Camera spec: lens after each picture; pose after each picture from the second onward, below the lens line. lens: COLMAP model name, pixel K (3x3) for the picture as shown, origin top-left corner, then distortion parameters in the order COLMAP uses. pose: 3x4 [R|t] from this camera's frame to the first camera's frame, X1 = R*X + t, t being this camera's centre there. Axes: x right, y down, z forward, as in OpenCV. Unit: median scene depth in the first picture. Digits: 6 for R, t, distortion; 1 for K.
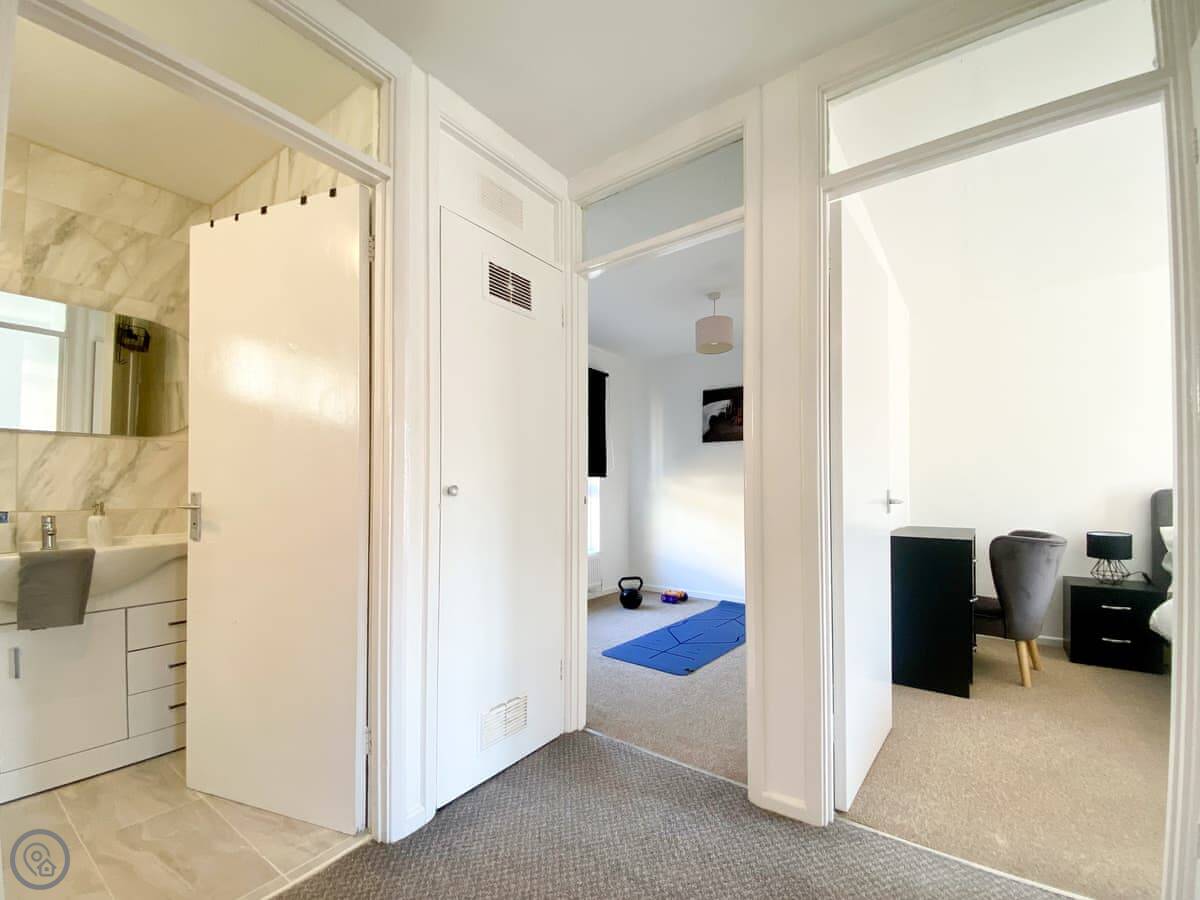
lens RADIAL K [[504.9, 0, 595.3], [0, 504.9, 461.8], [0, 0, 1]] dist [0.050476, -0.030305]
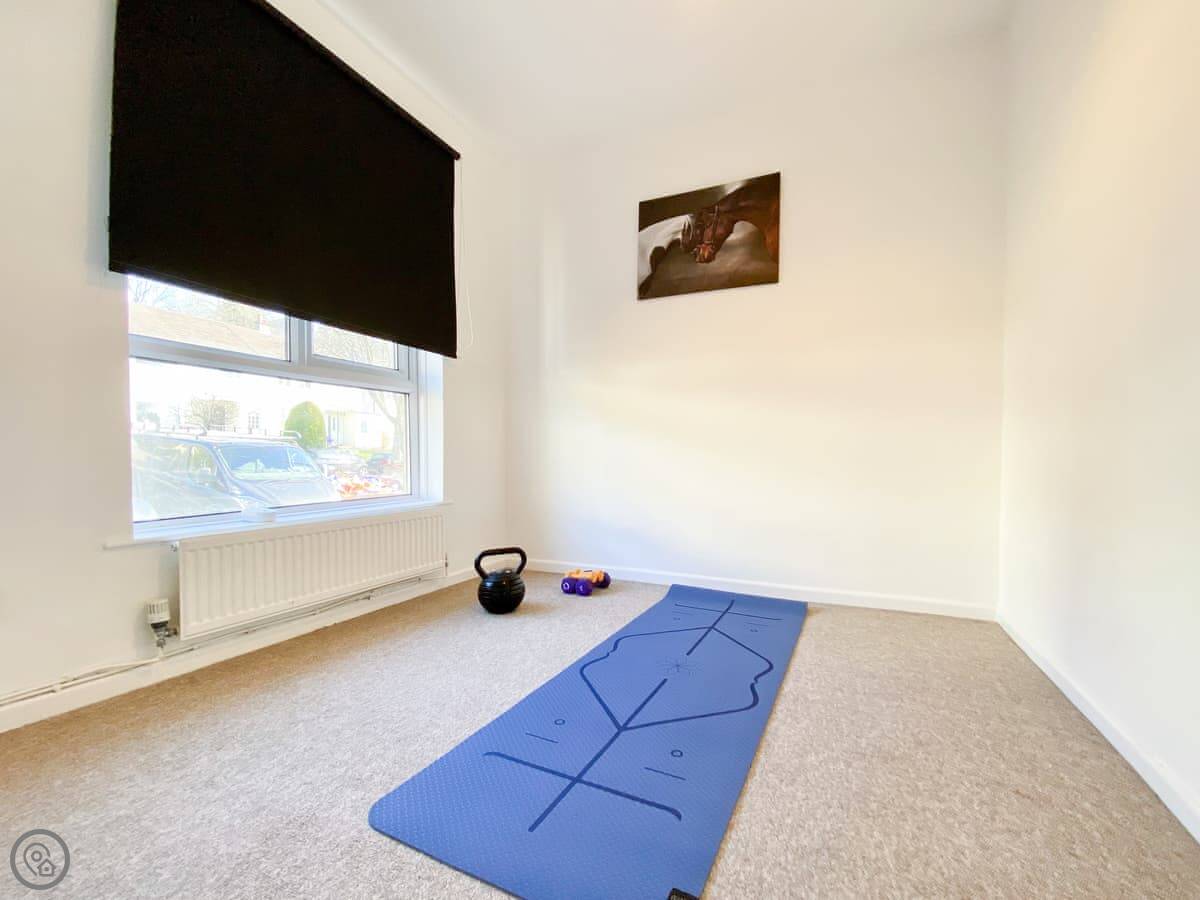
lens RADIAL K [[507.6, 0, 590.9], [0, 507.6, 452.5], [0, 0, 1]] dist [0.001288, -0.015097]
pose [[0.980010, -0.002576, 0.198929, 0.055718], [-0.007008, 0.998849, 0.047456, 0.106197], [-0.198822, -0.047901, 0.978864, 0.487196]]
